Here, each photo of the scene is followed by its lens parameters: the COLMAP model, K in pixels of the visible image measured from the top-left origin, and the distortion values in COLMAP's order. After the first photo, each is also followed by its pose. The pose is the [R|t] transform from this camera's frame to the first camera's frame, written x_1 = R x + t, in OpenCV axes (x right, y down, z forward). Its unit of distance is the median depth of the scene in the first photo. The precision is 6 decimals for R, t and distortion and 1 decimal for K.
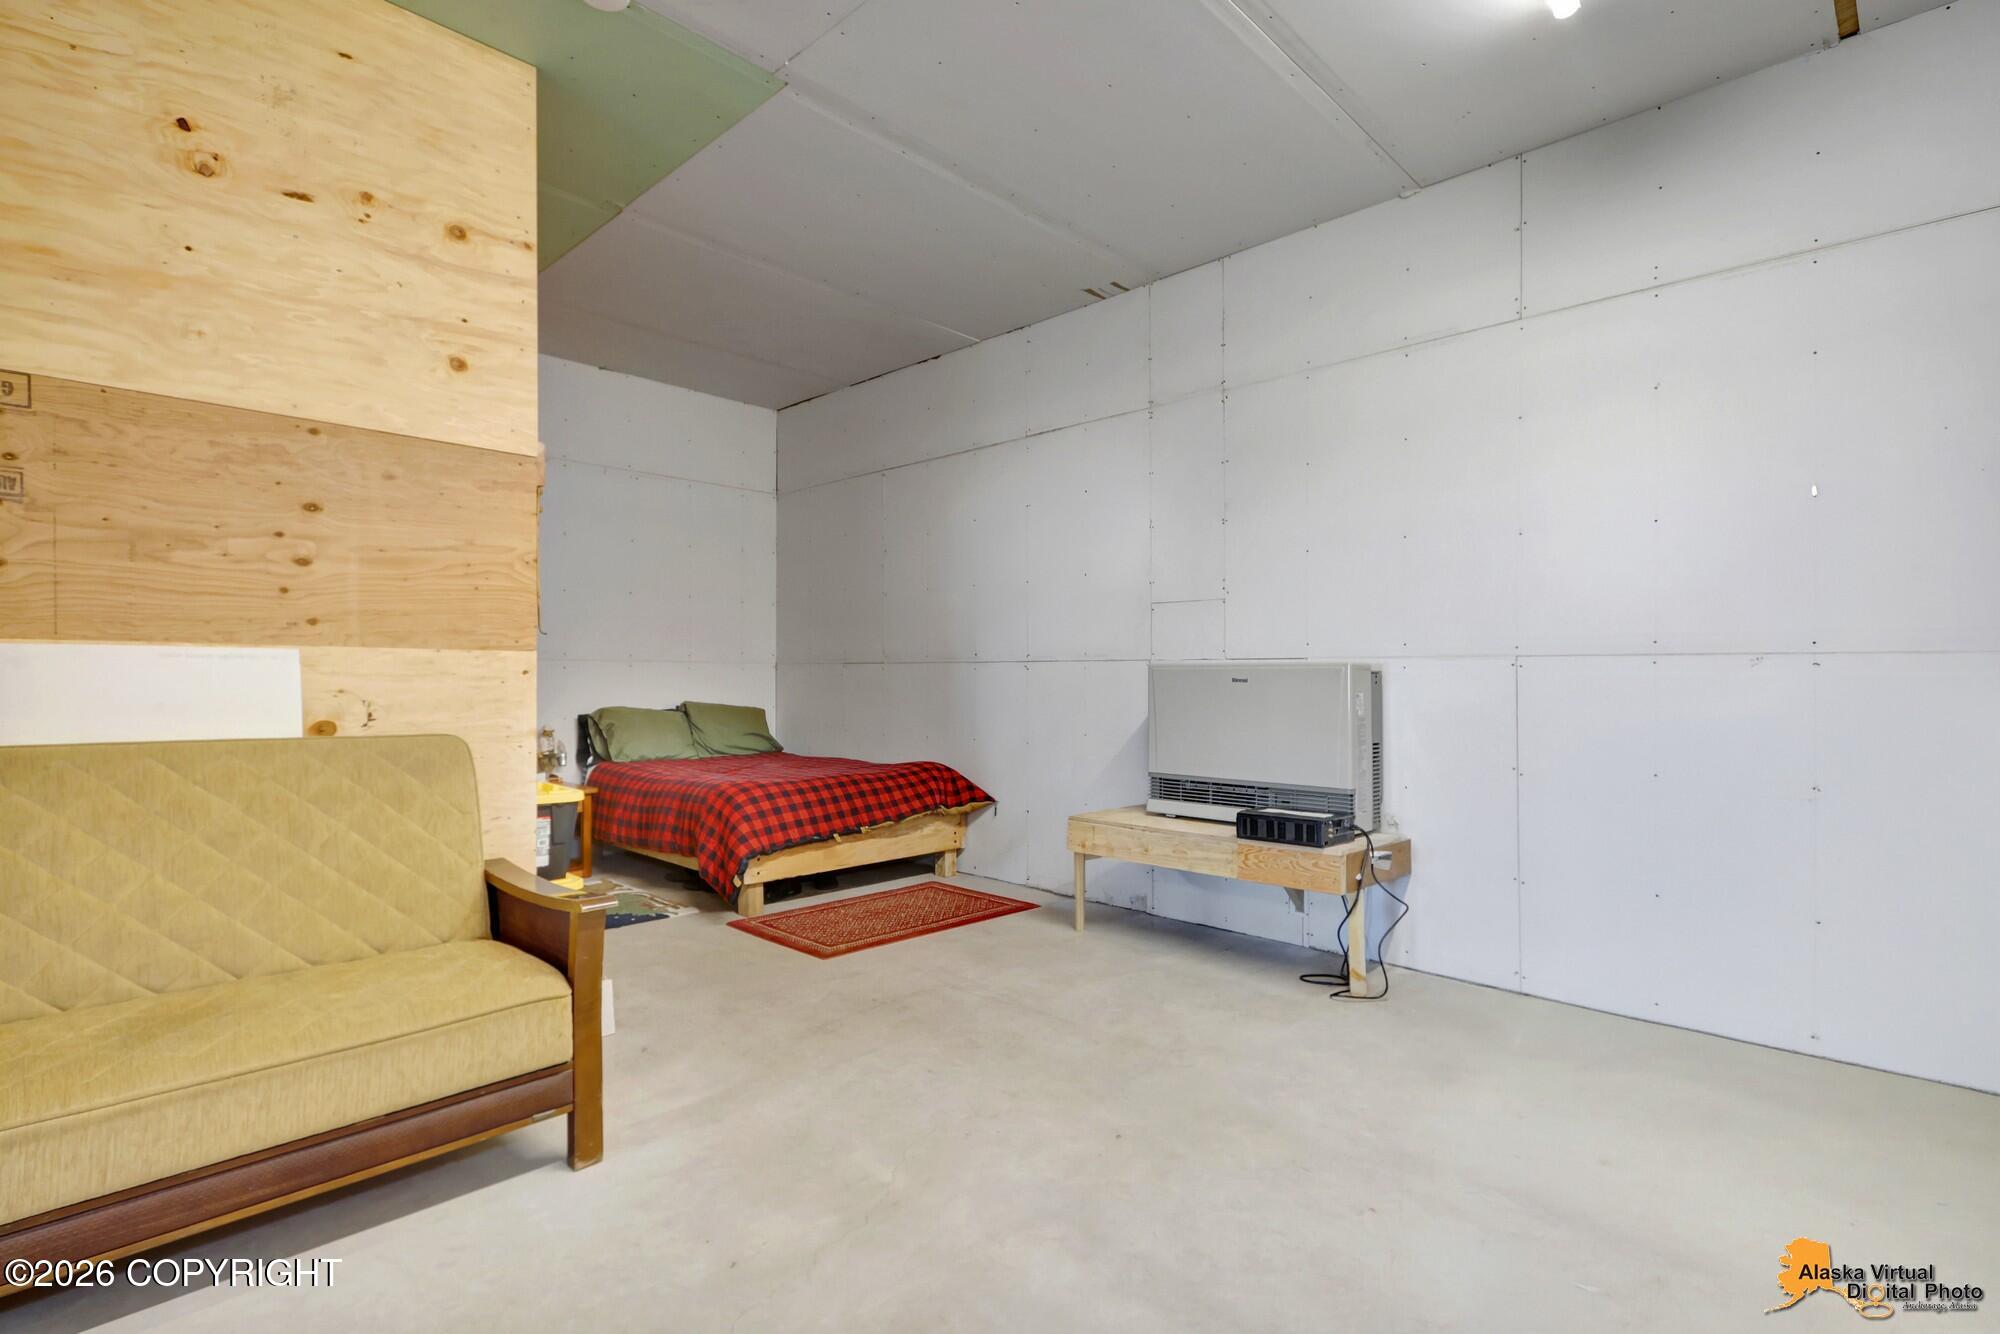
lens RADIAL K [[946.1, 0, 988.2], [0, 946.1, 678.2], [0, 0, 1]] dist [0.002551, -0.001717]
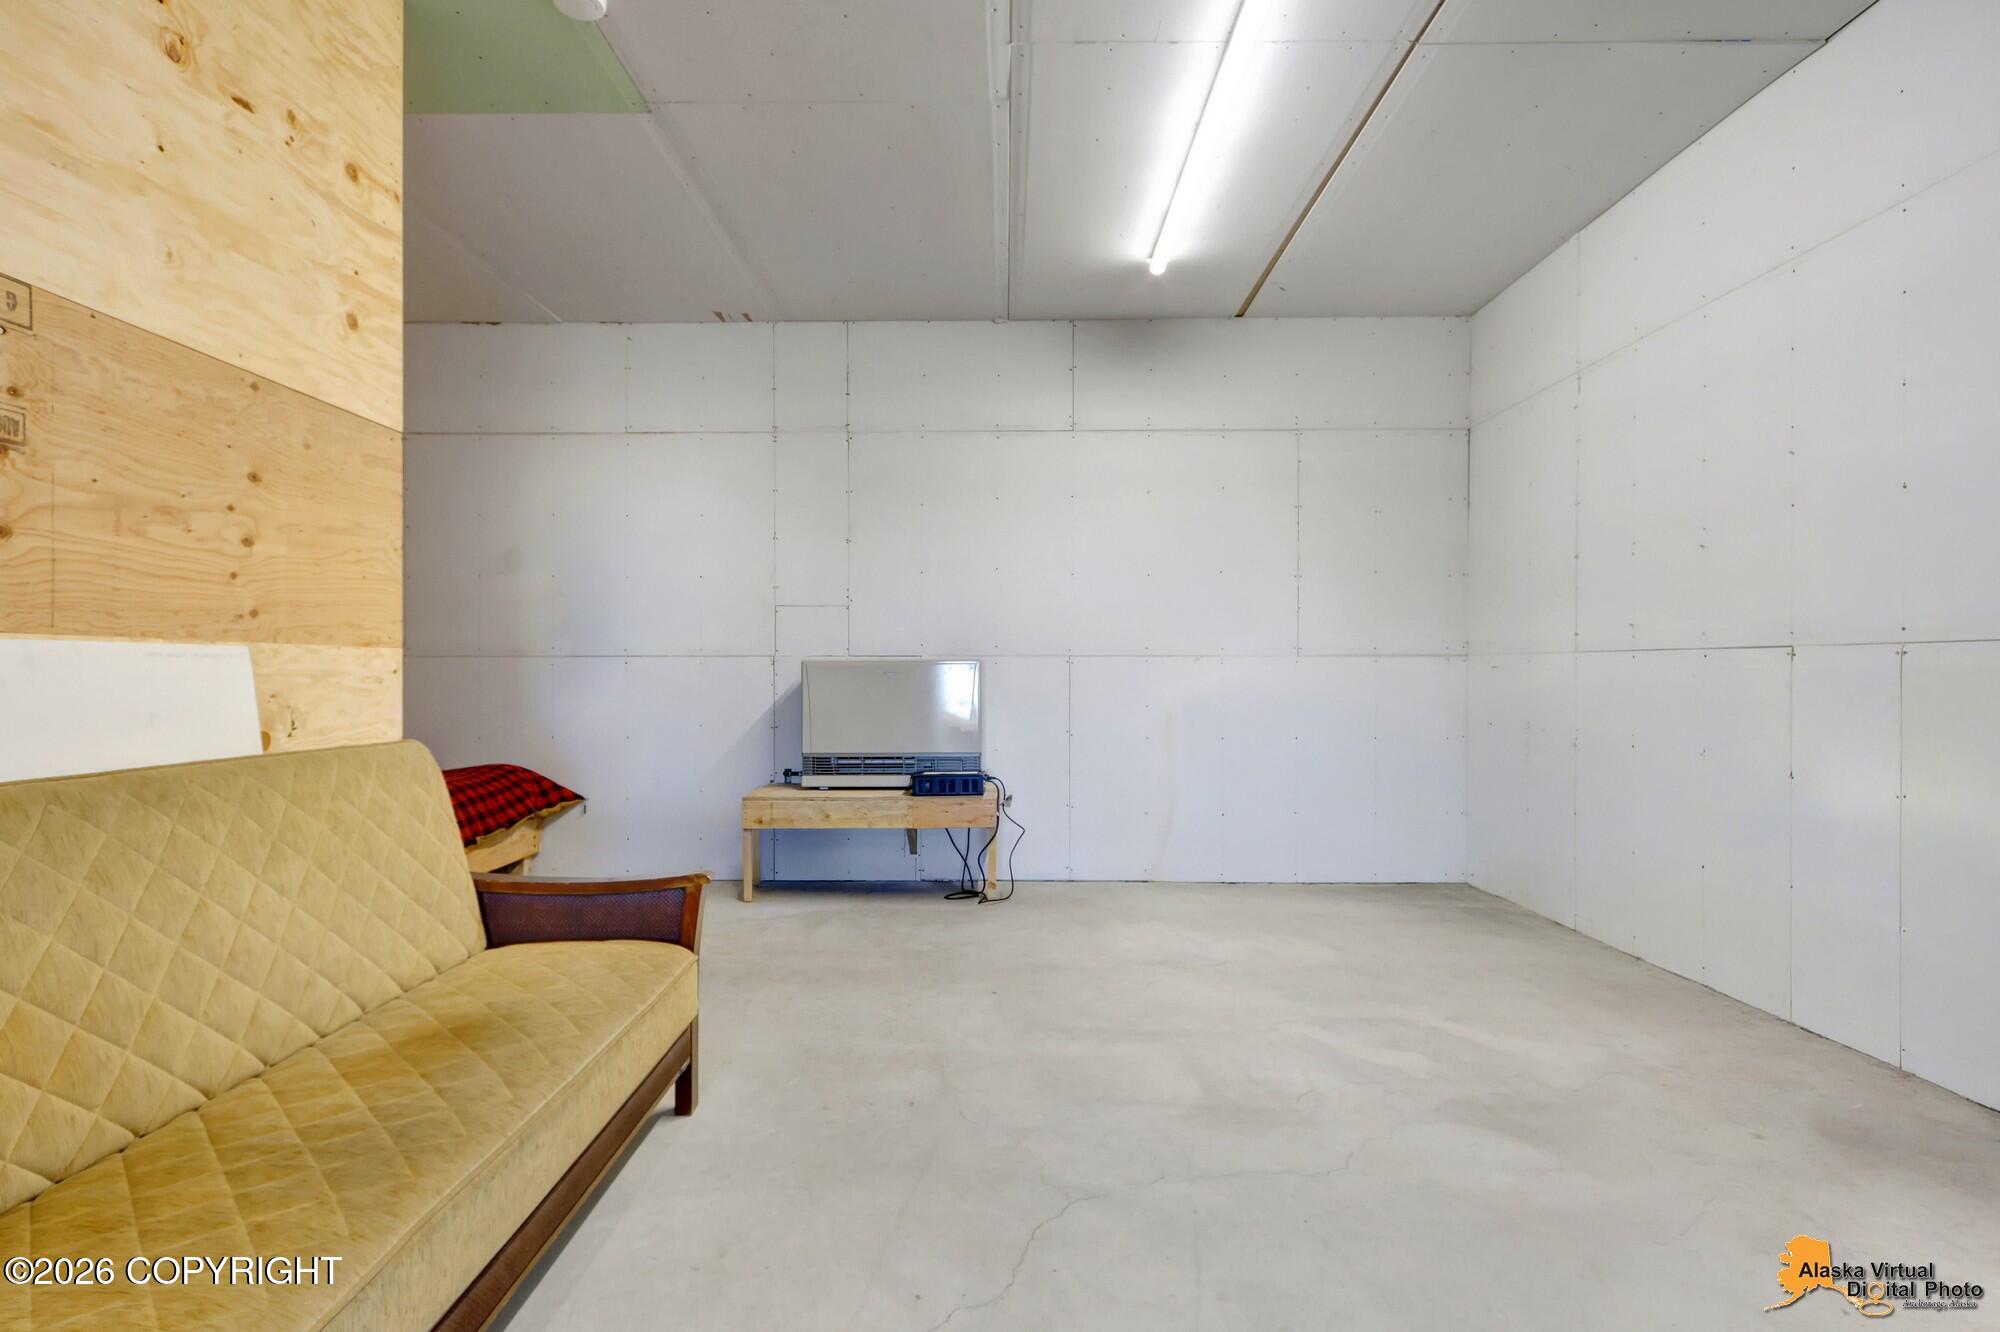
lens RADIAL K [[1019.3, 0, 993.9], [0, 1019.3, 681.8], [0, 0, 1]] dist [-0.002001, -0.001300]
pose [[0.721681, -0.013806, 0.692088, -0.640092], [0.004879, 0.999878, 0.014858, -0.006957], [-0.692209, -0.007346, 0.721660, -0.078801]]
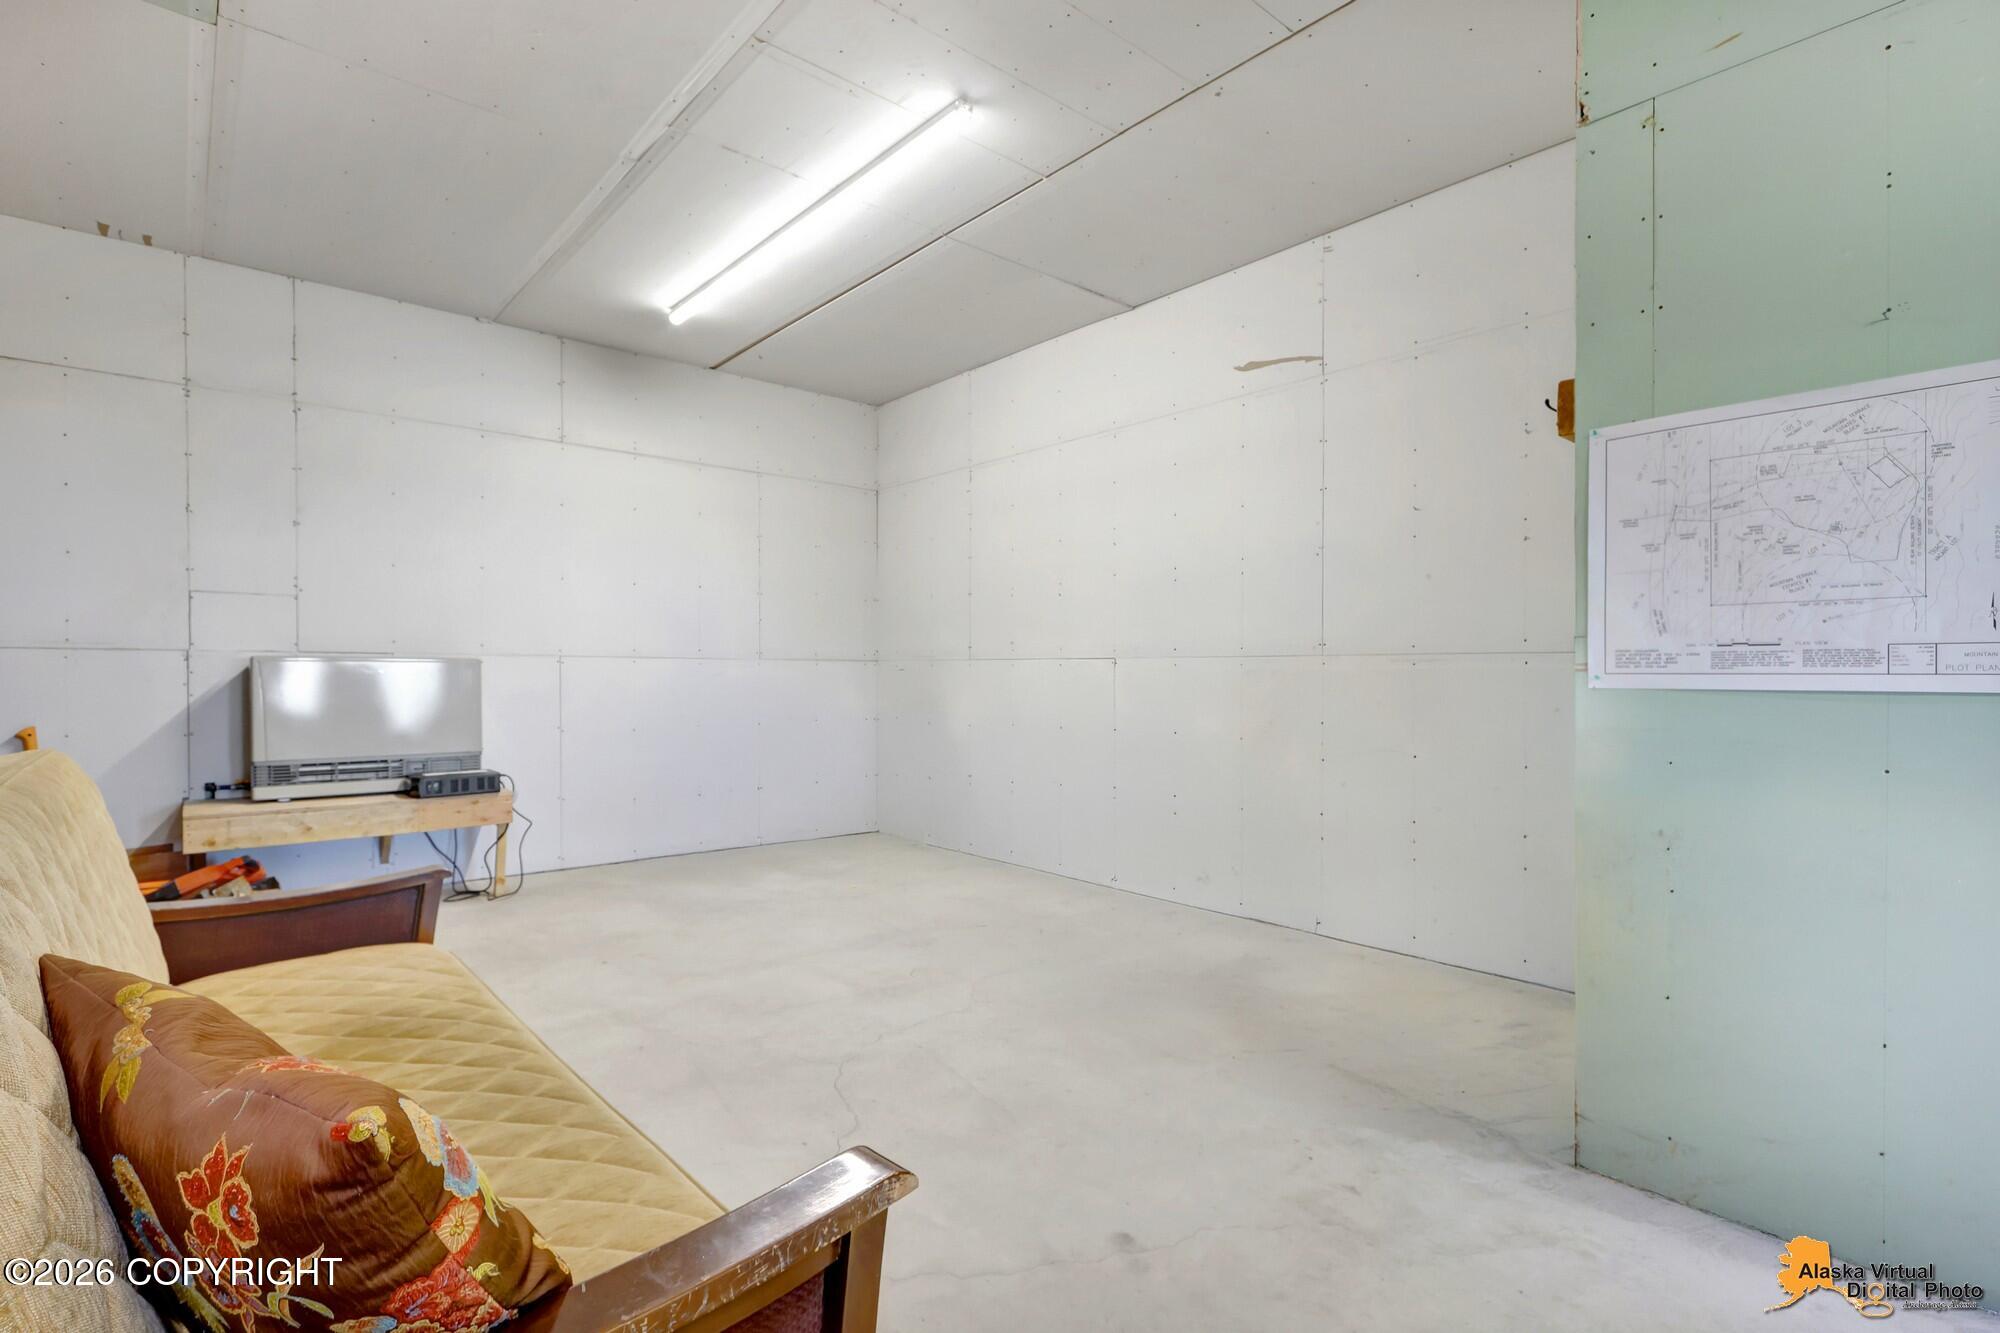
lens RADIAL K [[942.3, 0, 988.3], [0, 942.3, 672.6], [0, 0, 1]] dist [-0.000518, -0.001349]
pose [[0.090888, -0.002368, 0.995858, -0.931569], [-0.003587, 0.999990, 0.002705, -0.002337], [-0.995855, -0.003818, 0.090878, 0.150249]]
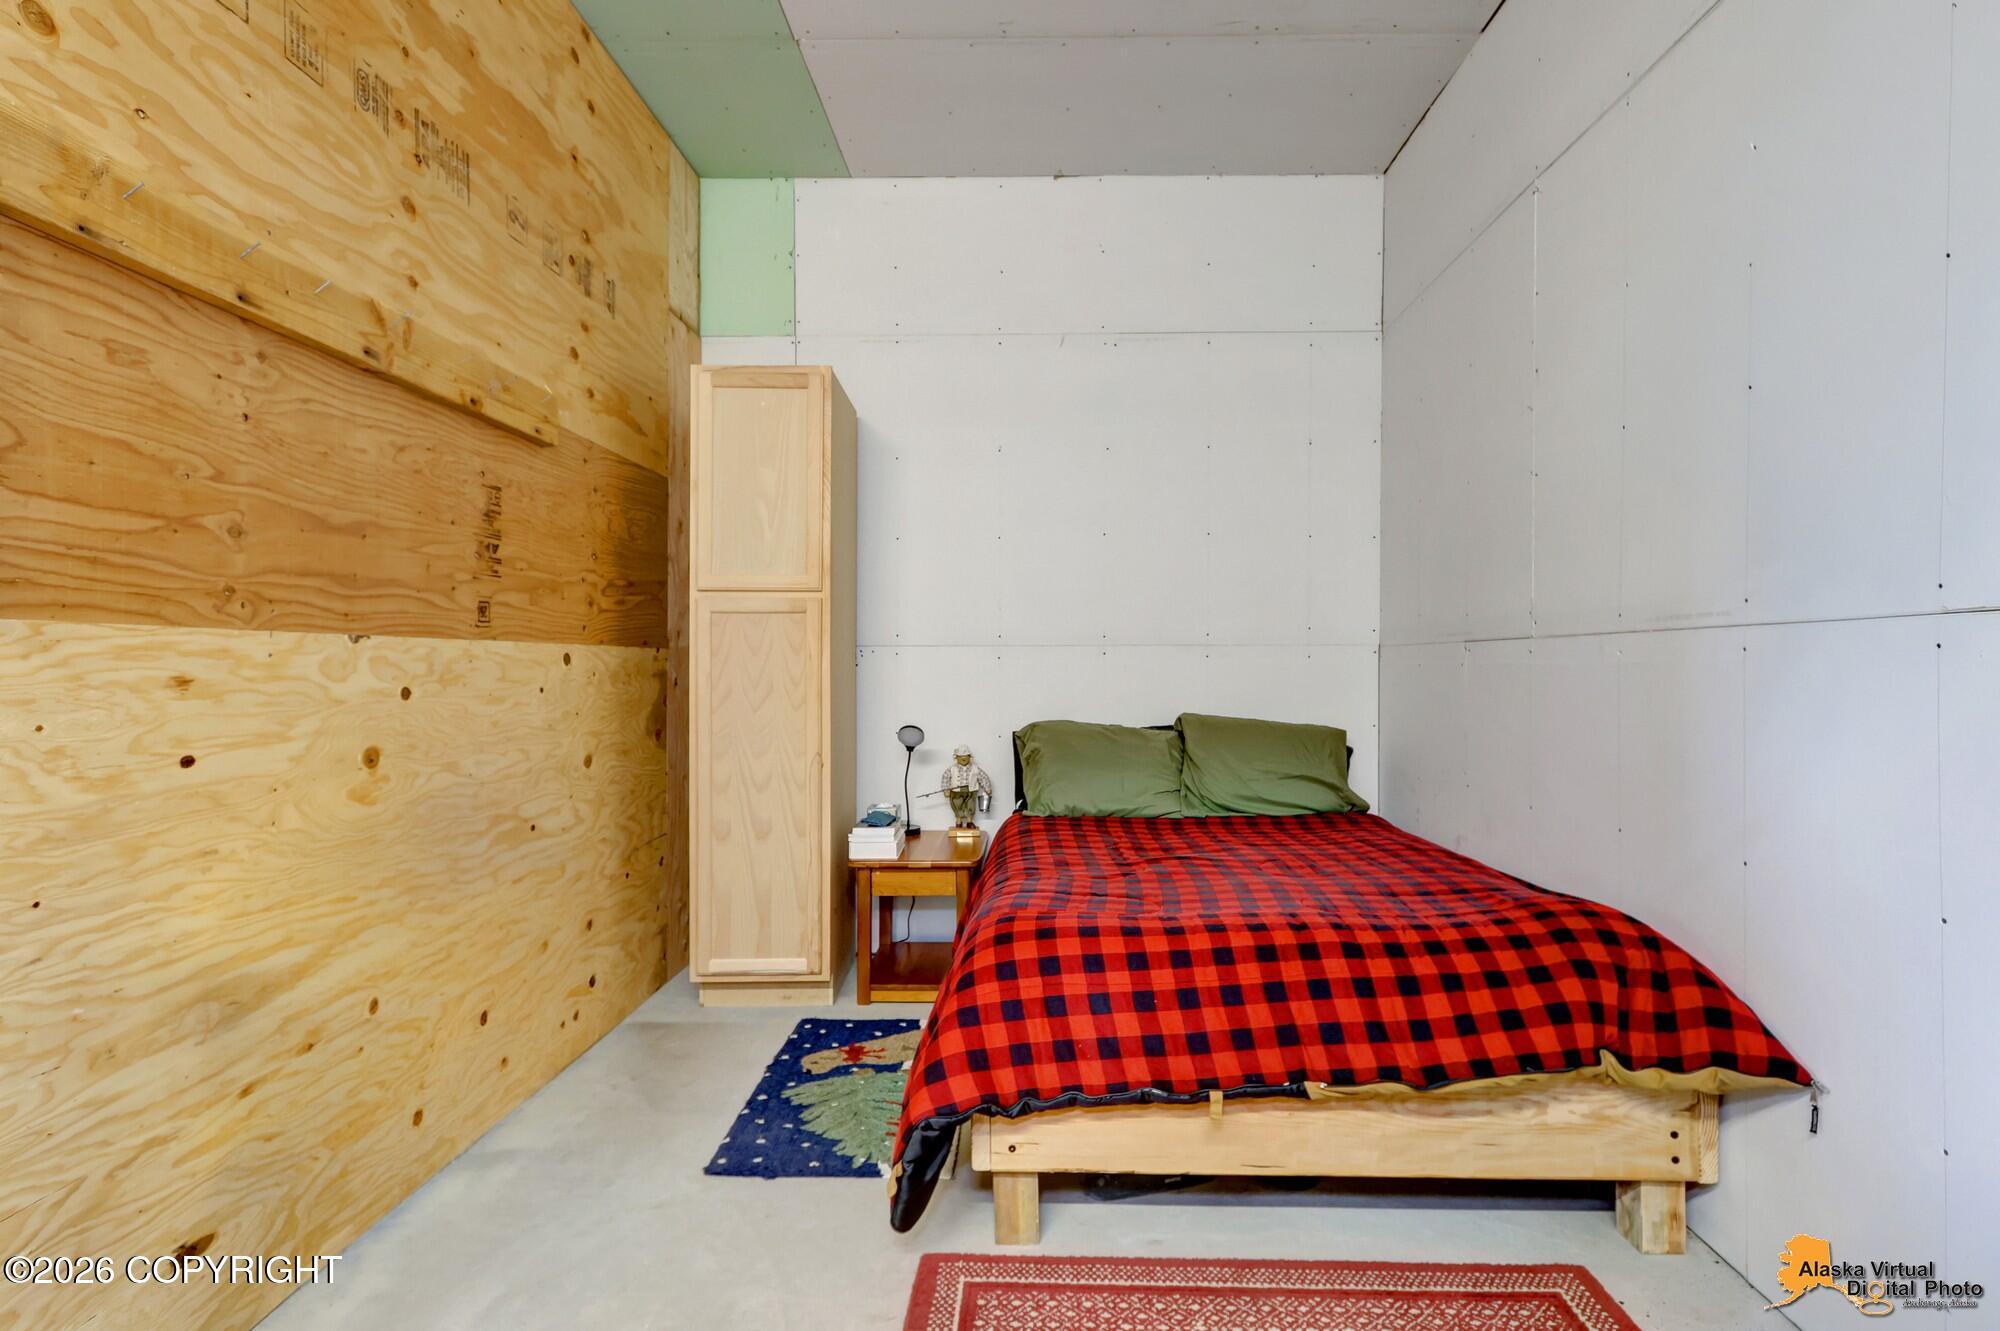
lens RADIAL K [[1008.8, 0, 1025.6], [0, 1008.8, 651.7], [0, 0, 1]] dist [-0.000543, -0.000911]
pose [[0.685729, -0.013272, -0.727736, 0.111143], [0.000945, 0.999849, -0.017344, -0.004930], [0.727857, 0.011206, 0.685638, 0.917634]]
